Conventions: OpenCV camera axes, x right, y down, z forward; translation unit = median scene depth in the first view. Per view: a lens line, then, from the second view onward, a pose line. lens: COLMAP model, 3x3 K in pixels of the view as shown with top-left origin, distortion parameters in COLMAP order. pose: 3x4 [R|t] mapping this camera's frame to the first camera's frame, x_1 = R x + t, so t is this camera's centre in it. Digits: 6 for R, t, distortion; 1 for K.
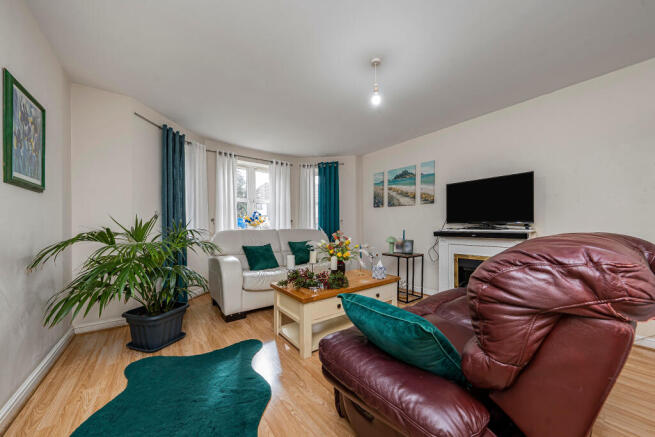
lens RADIAL K [[231.2, 0, 329.0], [0, 231.2, 222.9], [0, 0, 1]] dist [-0.000302, 0.000089]
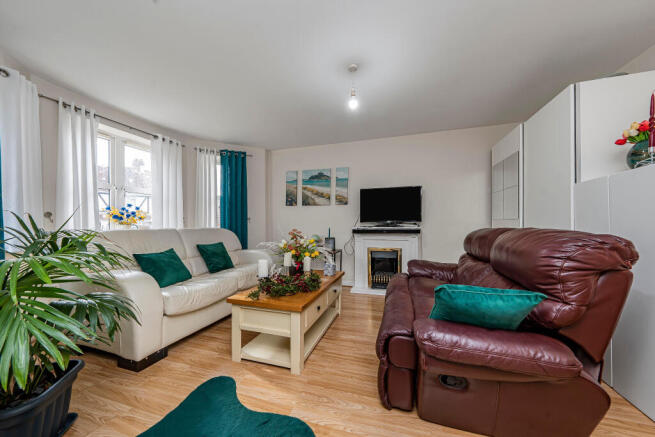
lens RADIAL K [[231.2, 0, 329.0], [0, 231.2, 222.9], [0, 0, 1]] dist [-0.000302, 0.000089]
pose [[0.821657, 0.003035, 0.569974, -0.246544], [-0.005826, 0.999978, 0.003074, 0.002438], [-0.569952, -0.005846, 0.821657, 0.101797]]
